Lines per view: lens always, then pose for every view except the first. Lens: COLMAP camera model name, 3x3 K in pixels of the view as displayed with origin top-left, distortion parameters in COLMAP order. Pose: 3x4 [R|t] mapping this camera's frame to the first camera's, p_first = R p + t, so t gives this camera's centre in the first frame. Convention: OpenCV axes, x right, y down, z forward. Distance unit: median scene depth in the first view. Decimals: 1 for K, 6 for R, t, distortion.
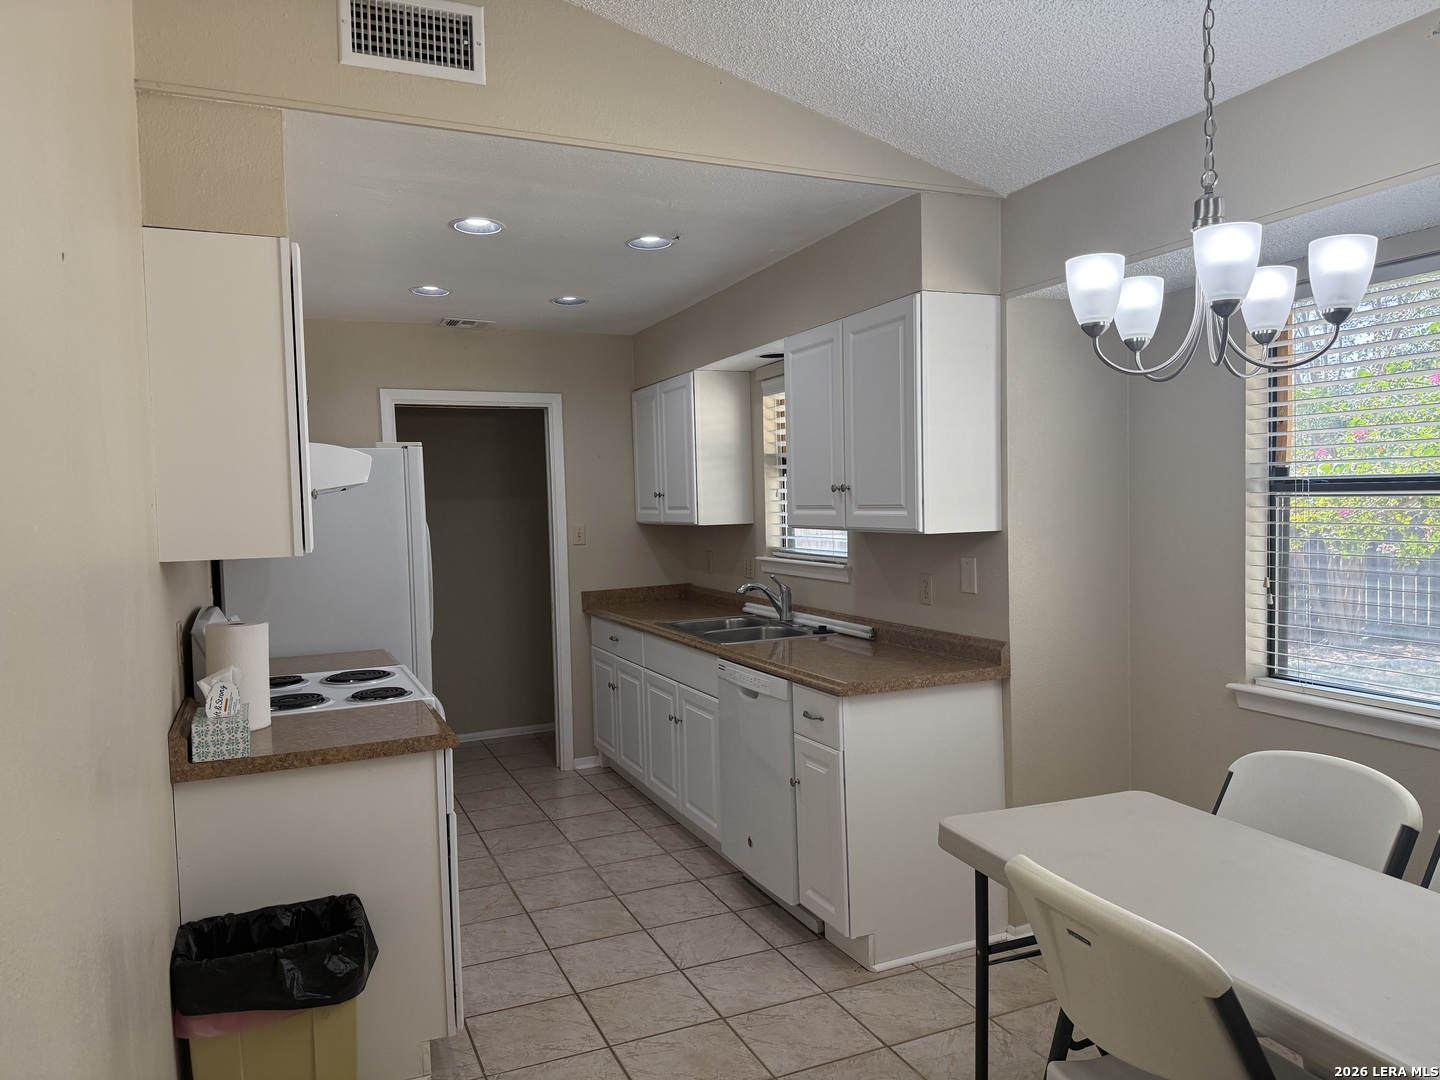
lens RADIAL K [[1007.3, 0, 724.4], [0, 1007.3, 537.6], [0, 0, 1]] dist [0.040392, -0.062127]
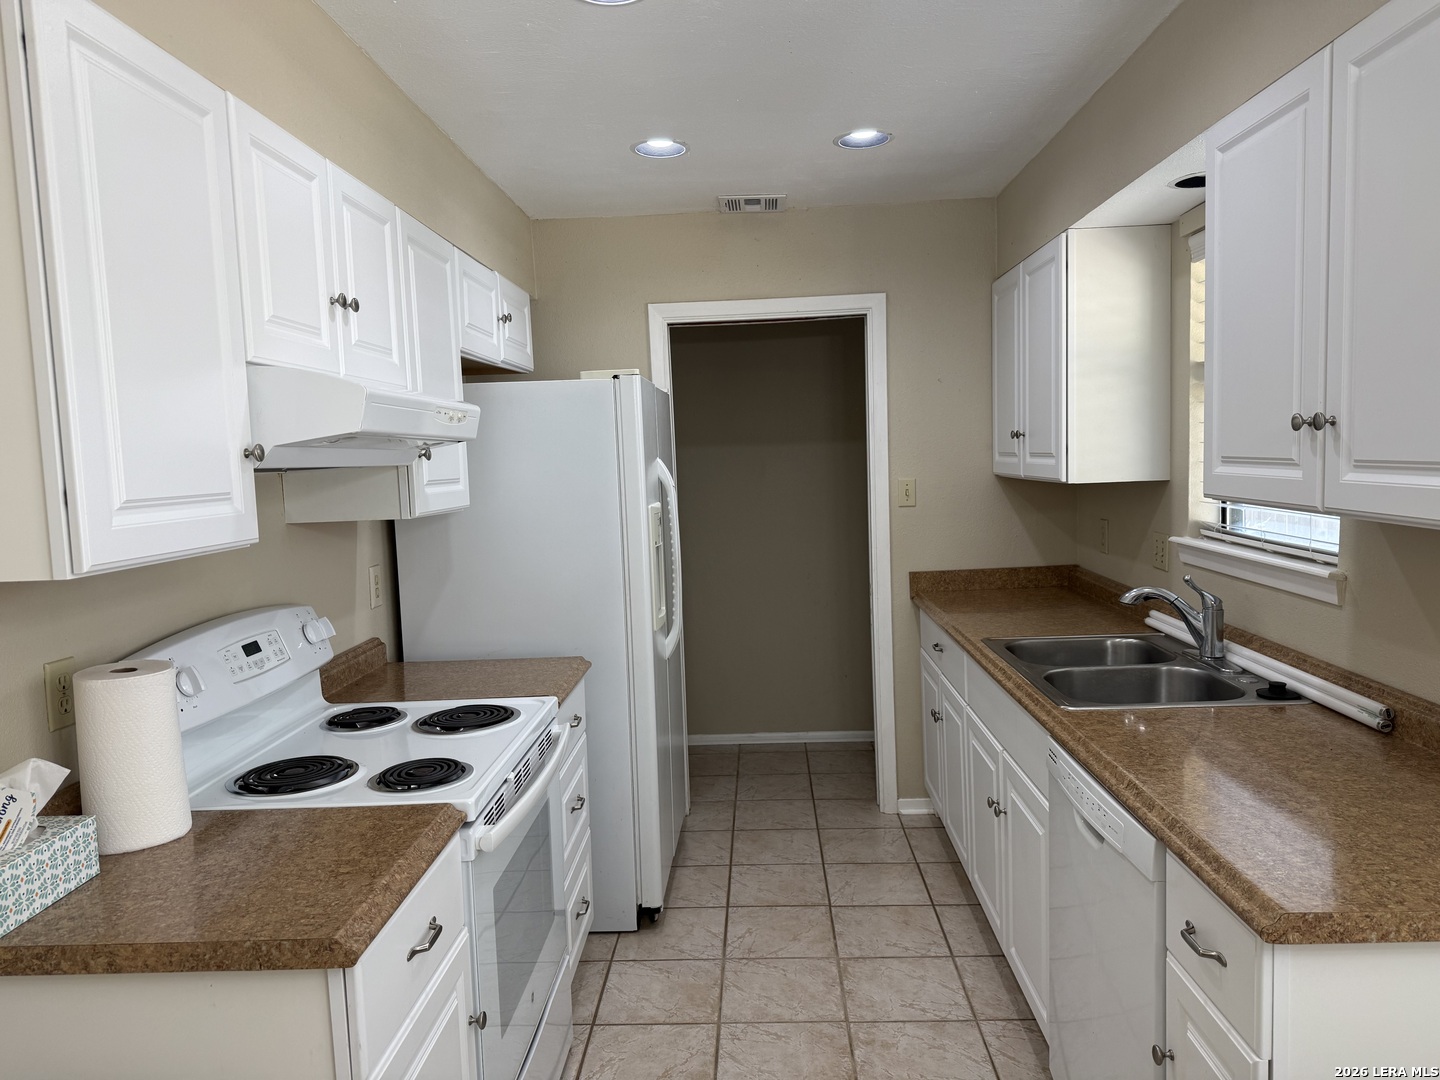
lens RADIAL K [[1007.3, 0, 705.7], [0, 1007.3, 544.7], [0, 0, 1]] dist [0.040392, -0.062127]
pose [[0.892037, 0.033406, -0.450727, 0.059163], [-0.000806, 0.997381, 0.072326, -0.020134], [0.451963, -0.064154, 0.889727, 0.350298]]
